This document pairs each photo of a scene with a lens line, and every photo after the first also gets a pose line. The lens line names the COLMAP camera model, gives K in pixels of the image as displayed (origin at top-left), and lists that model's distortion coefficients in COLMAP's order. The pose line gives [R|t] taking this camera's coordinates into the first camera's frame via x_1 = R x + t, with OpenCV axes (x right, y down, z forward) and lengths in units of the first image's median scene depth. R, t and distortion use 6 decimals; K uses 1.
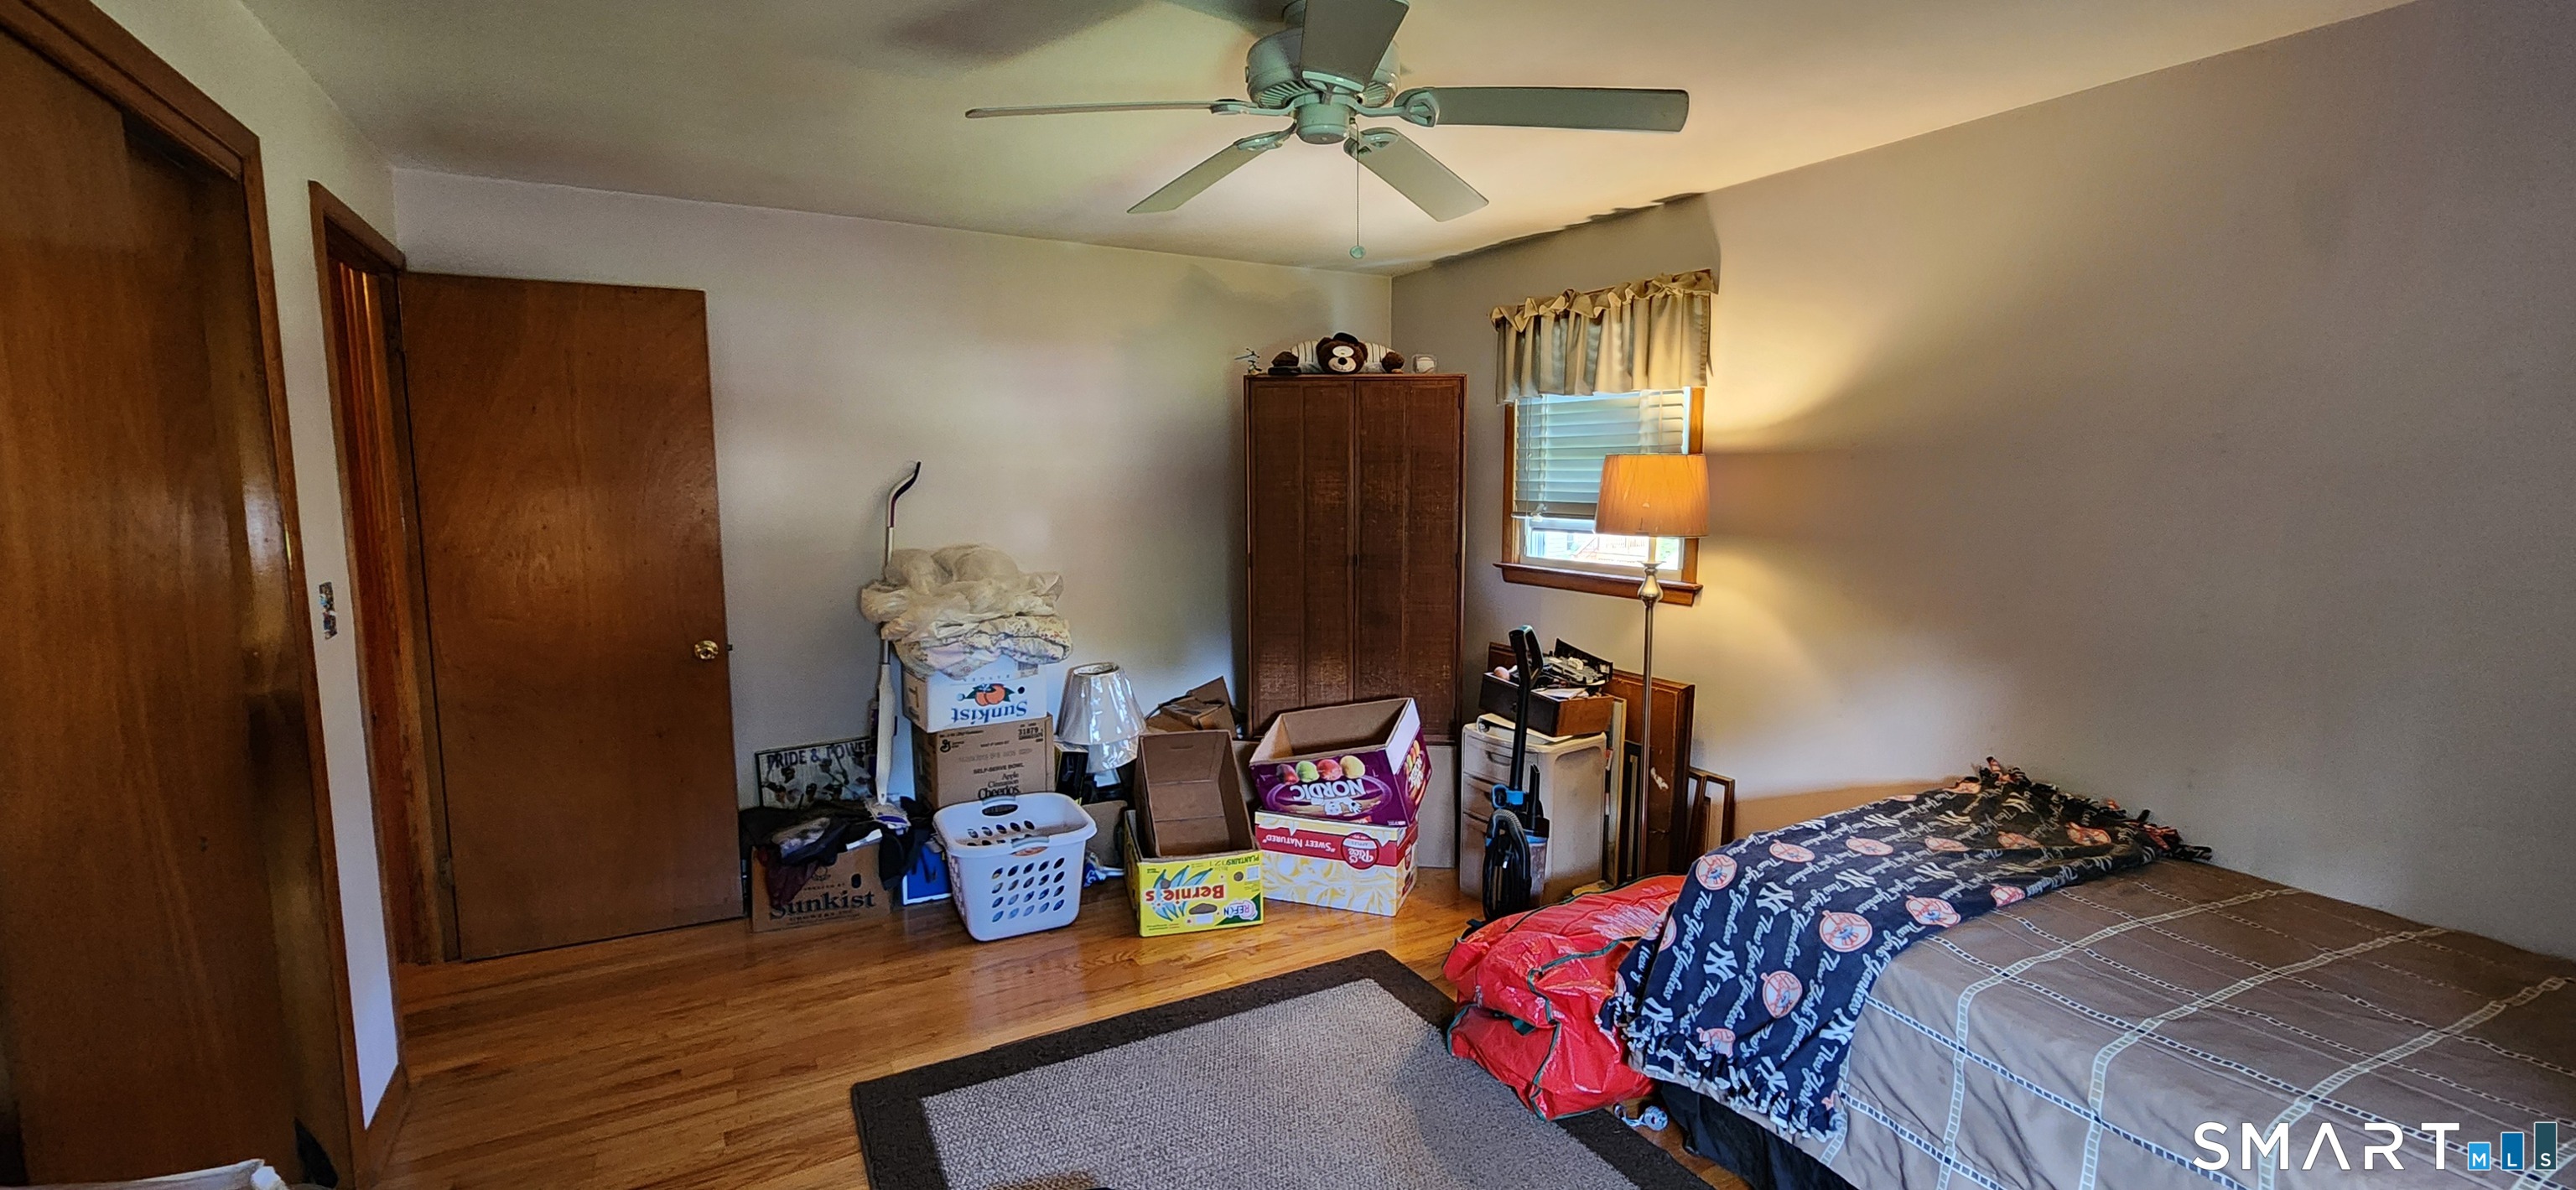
lens RADIAL K [[1056.6, 0, 1288.3], [0, 1056.6, 596.0], [0, 0, 1]] dist [0.000053, -0.001551]
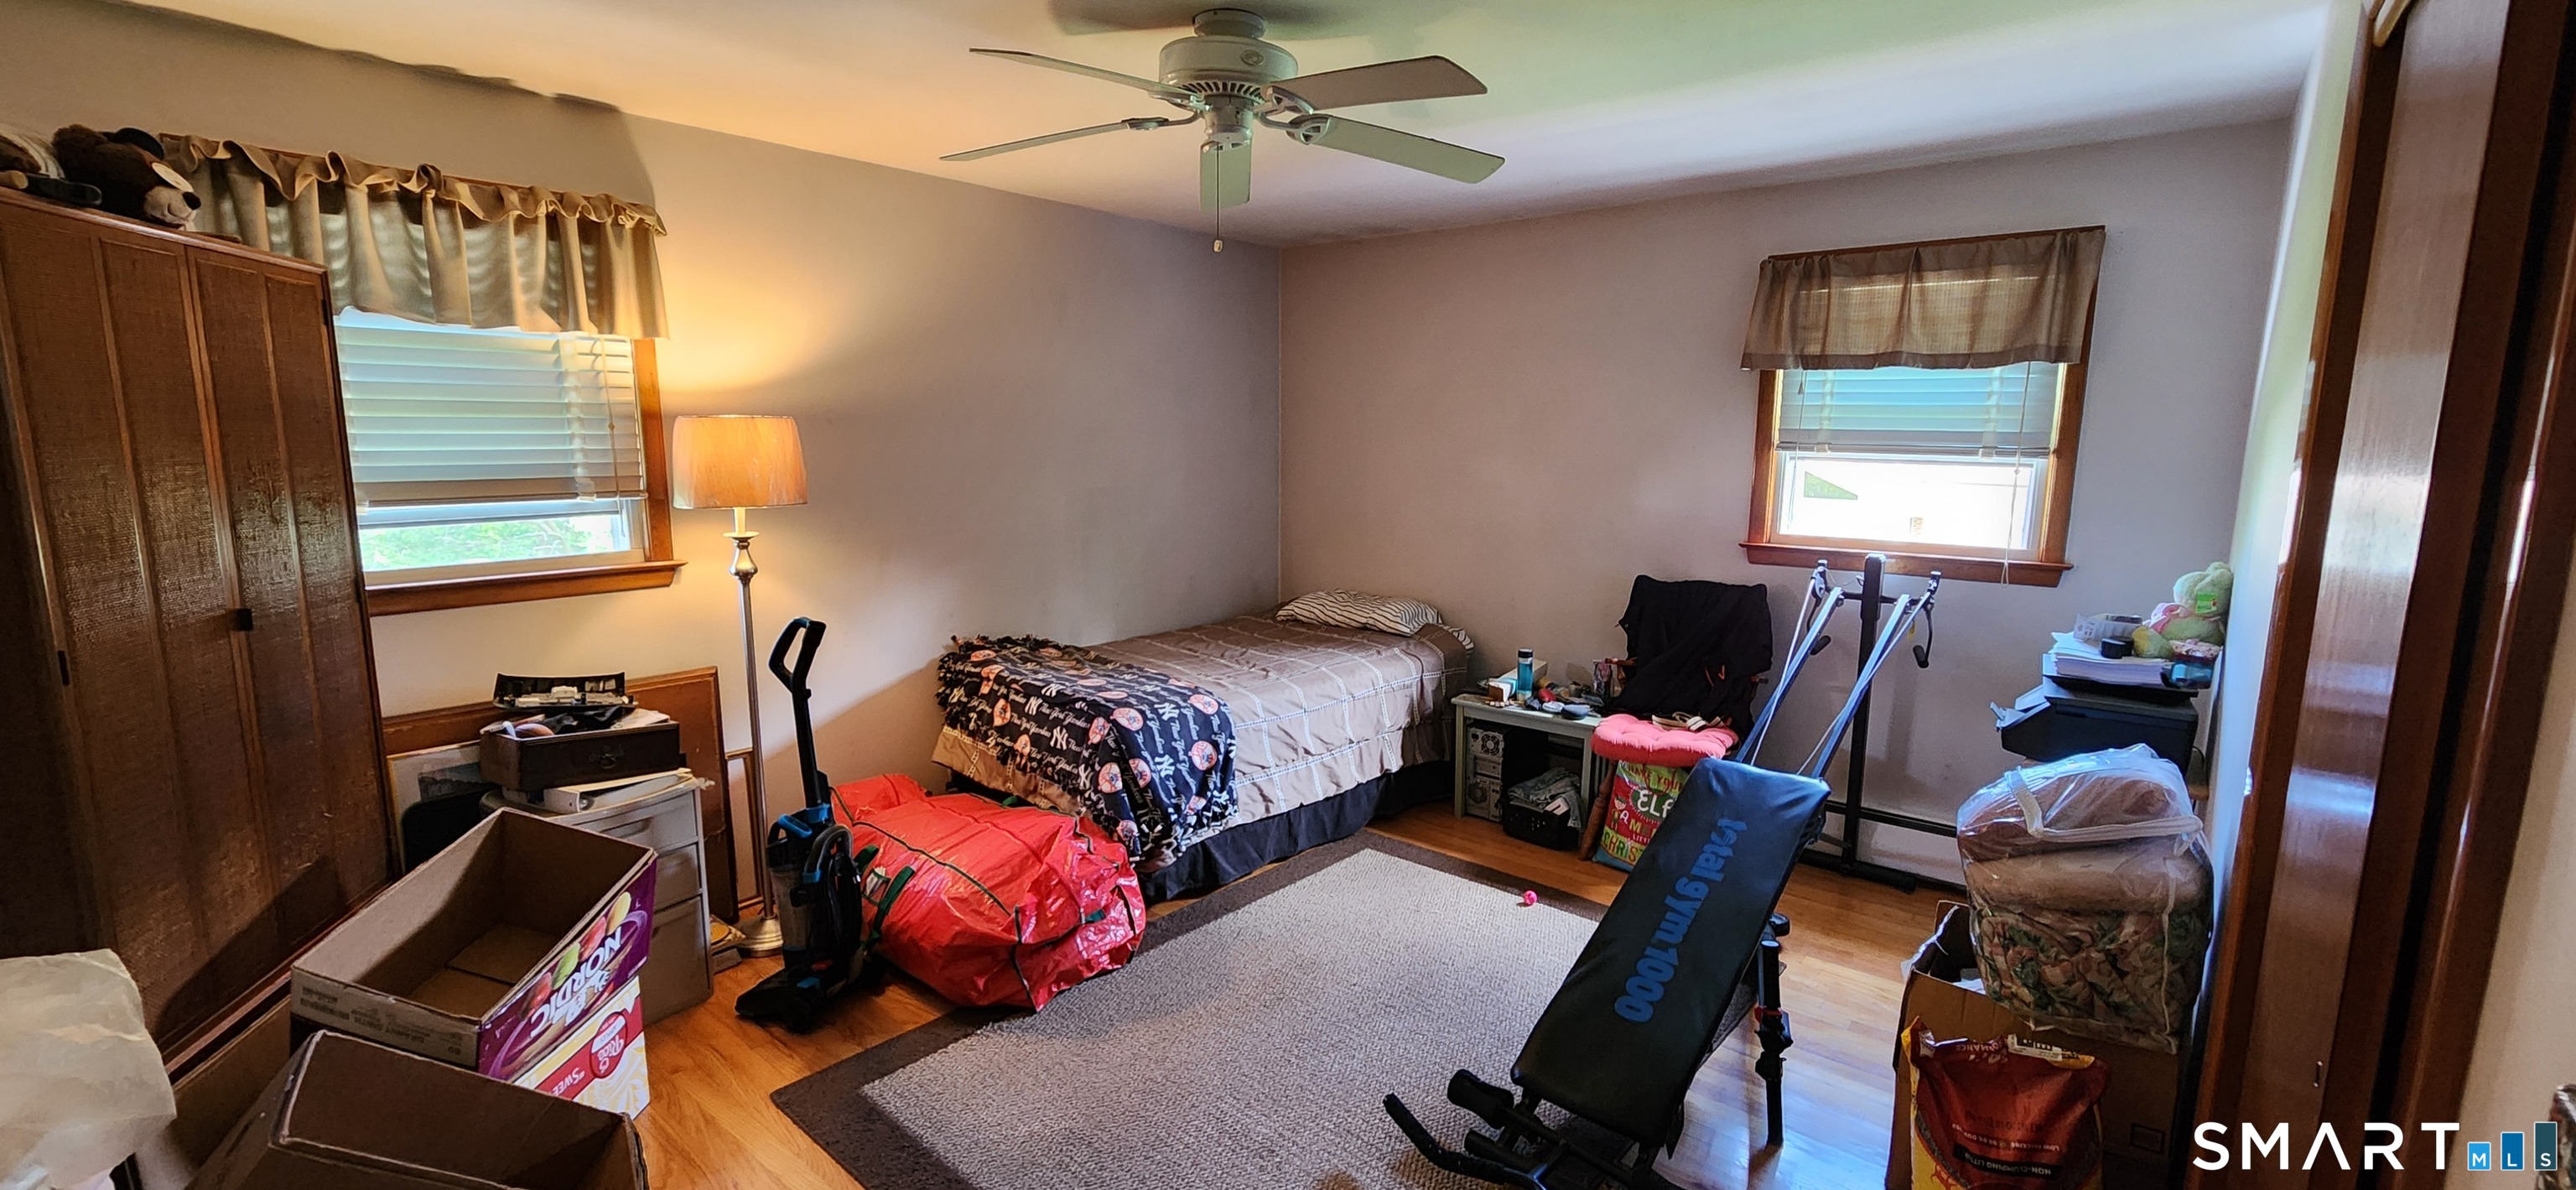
lens RADIAL K [[1056.6, 0, 1284.5], [0, 1056.6, 597.1], [0, 0, 1]] dist [0.000053, -0.001551]
pose [[-0.350231, -0.142304, 0.925790, -0.613049], [0.104220, 0.976334, 0.189500, -0.094090], [-0.930847, 0.162855, -0.327112, 0.787337]]
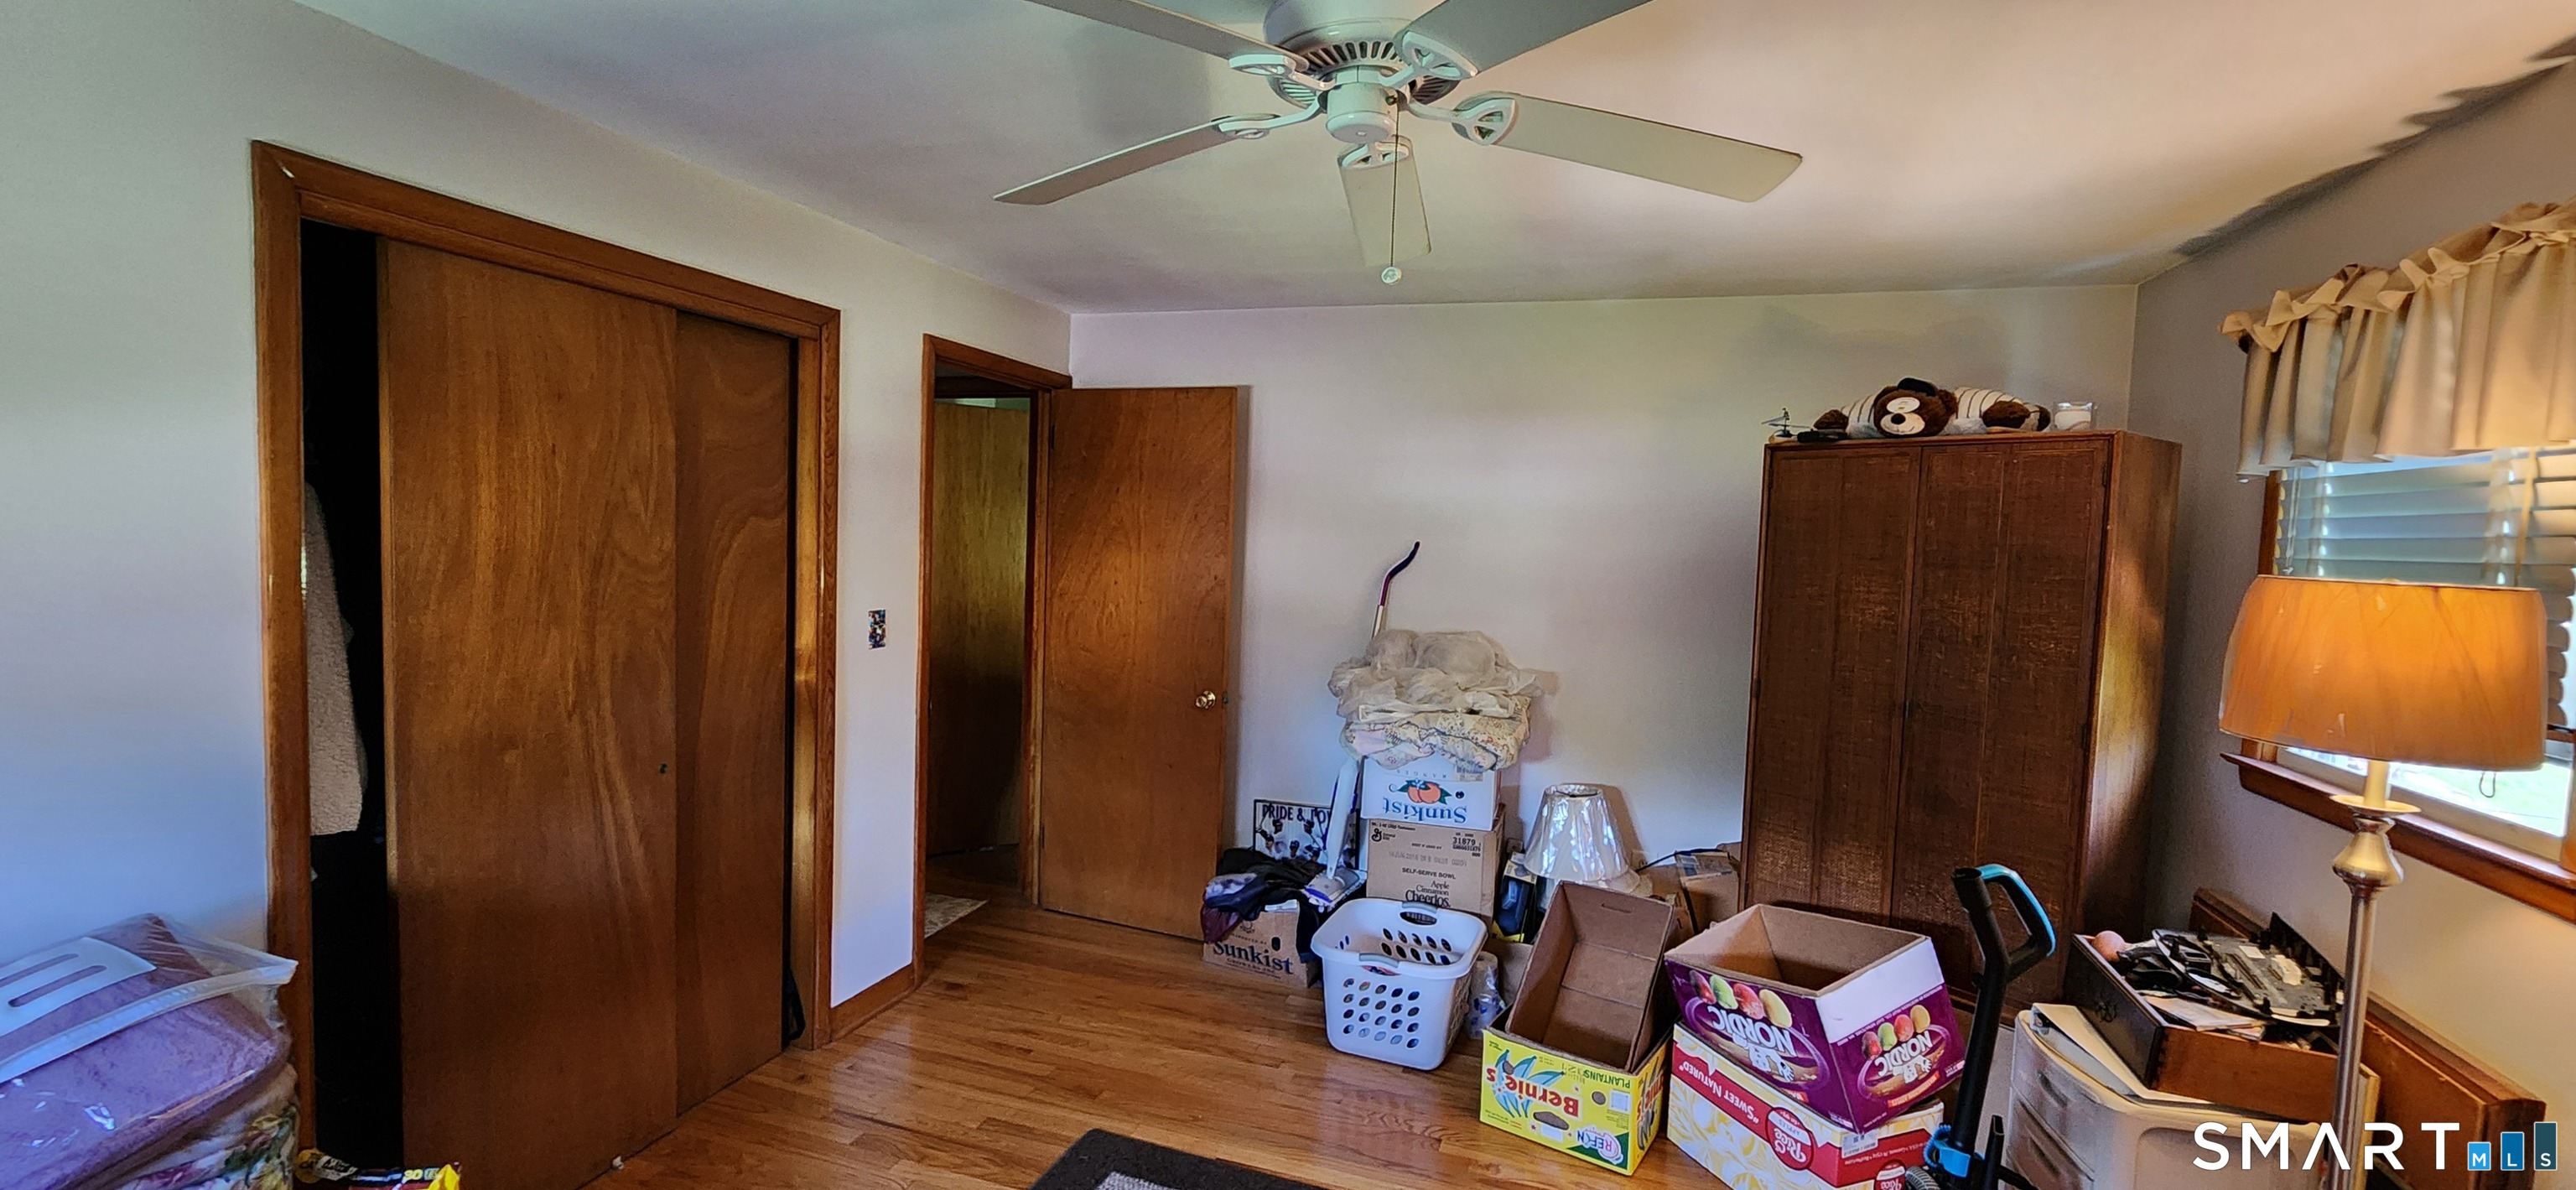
lens RADIAL K [[1056.6, 0, 1299.4], [0, 1056.6, 595.8], [0, 0, 1]] dist [0.000053, -0.001551]
pose [[0.665355, 0.073000, -0.742949, 0.333090], [-0.127406, 0.991711, -0.016658, -0.050109], [0.735575, 0.105740, 0.669140, 0.283554]]
